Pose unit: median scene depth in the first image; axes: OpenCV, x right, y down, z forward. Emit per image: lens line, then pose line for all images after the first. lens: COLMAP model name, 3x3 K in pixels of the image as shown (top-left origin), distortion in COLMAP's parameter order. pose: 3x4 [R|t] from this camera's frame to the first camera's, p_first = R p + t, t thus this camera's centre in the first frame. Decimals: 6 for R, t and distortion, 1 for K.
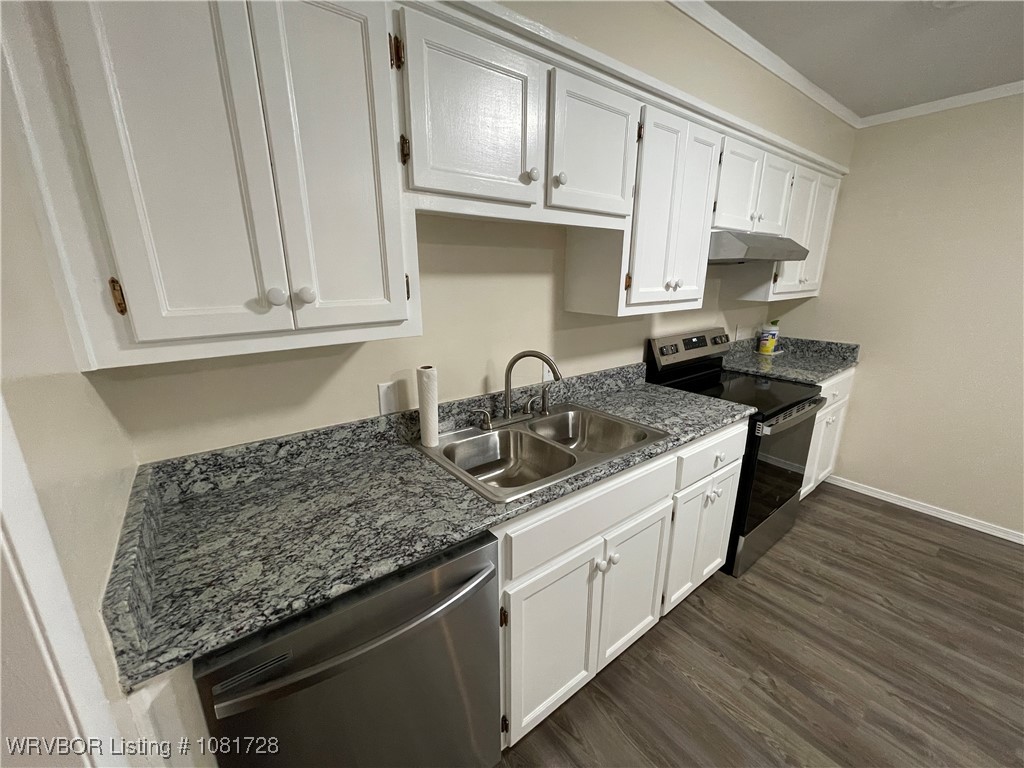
lens RADIAL K [[414.0, 0, 508.7], [0, 414.0, 388.9], [0, 0, 1]] dist [-0.003283, 0.000471]
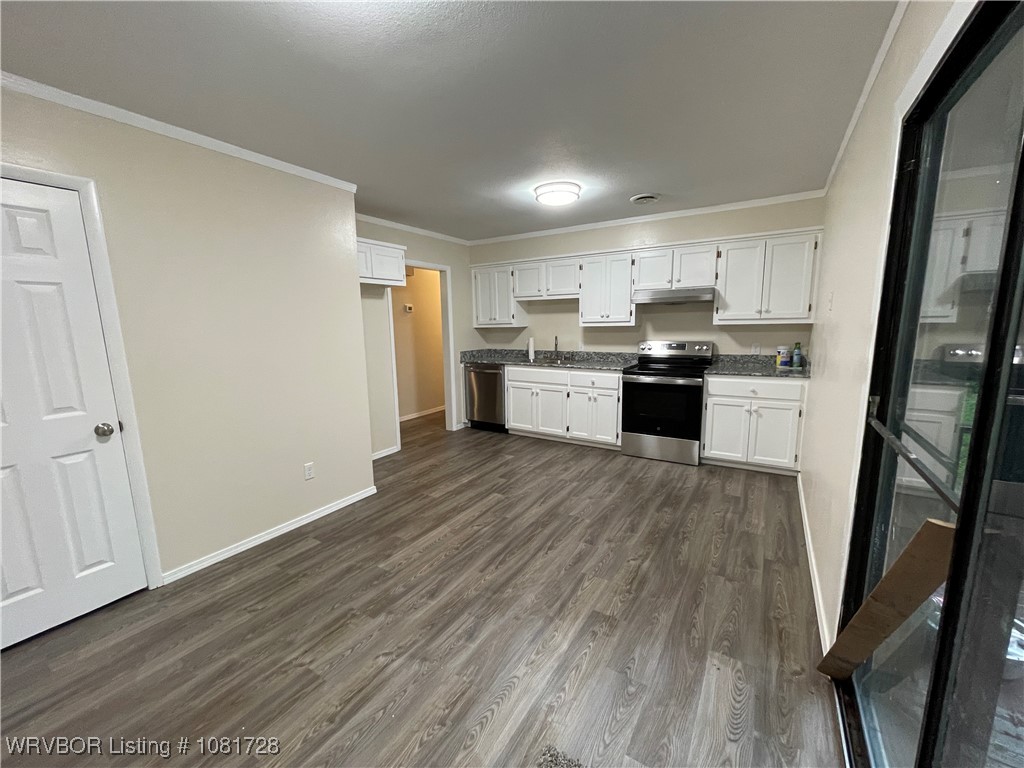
lens RADIAL K [[414.0, 0, 502.6], [0, 414.0, 389.6], [0, 0, 1]] dist [-0.003283, 0.000471]
pose [[0.335250, 0.153488, -0.929542, 3.681745], [-0.230656, 0.969986, 0.076978, 0.198428], [0.913458, 0.188597, 0.360591, -0.580902]]
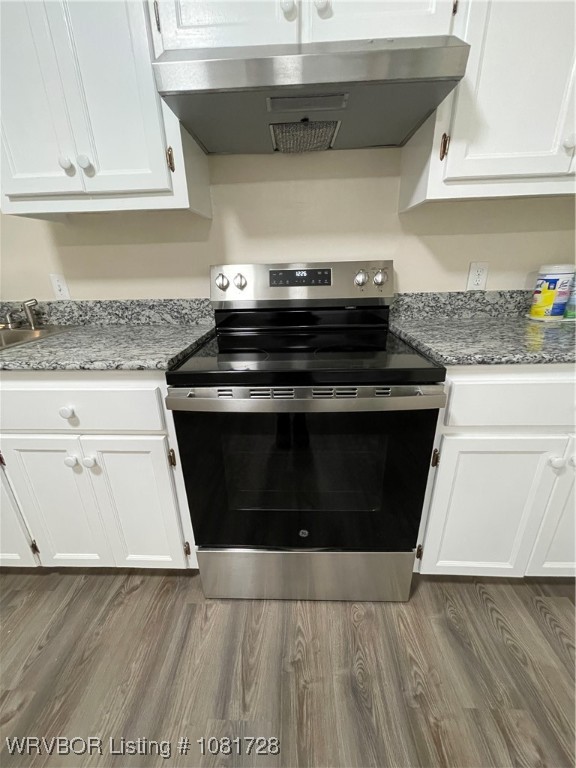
lens RADIAL K [[310.5, 0, 284.9], [0, 310.5, 382.6], [0, 0, 1]] dist [-0.003283, 0.000471]
pose [[0.769591, 0.218139, -0.600121, 1.496654], [-0.151804, 0.975395, 0.159876, -0.039086], [0.620230, -0.031938, 0.783769, 1.105684]]
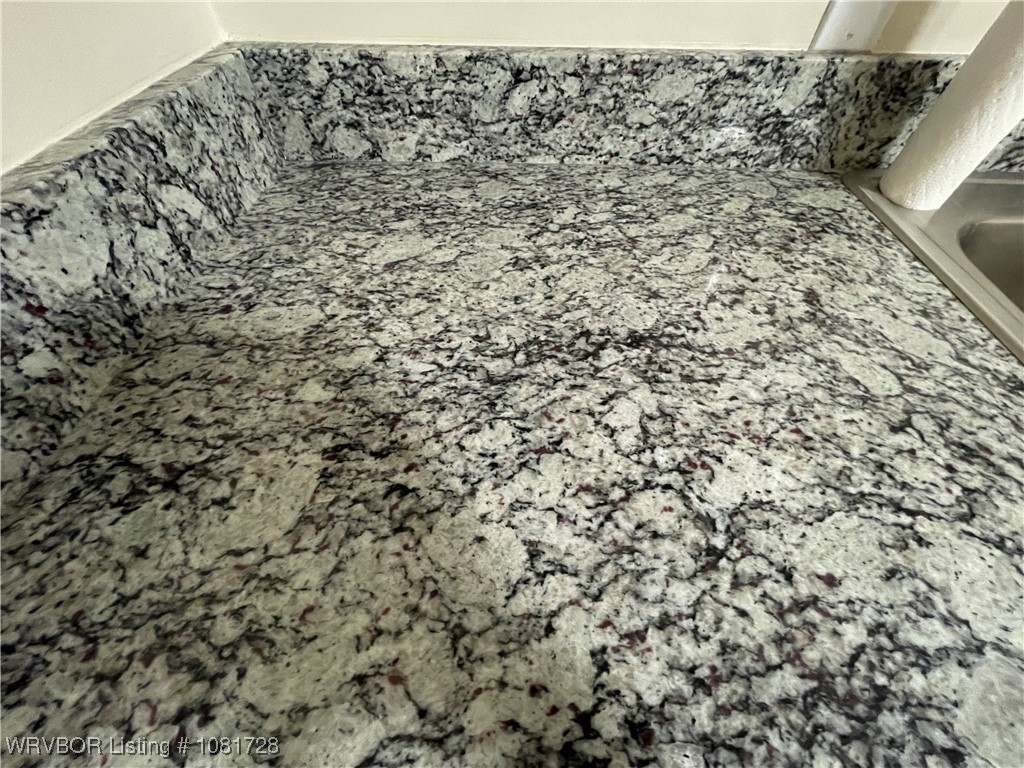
lens RADIAL K [[414.0, 0, 509.5], [0, 414.0, 387.8], [0, 0, 1]] dist [-0.003283, 0.000471]
pose [[0.783084, 0.497646, -0.372998, -0.278880], [-0.175451, 0.752170, 0.635182, 0.110526], [0.596654, -0.431958, 0.676325, 0.618366]]
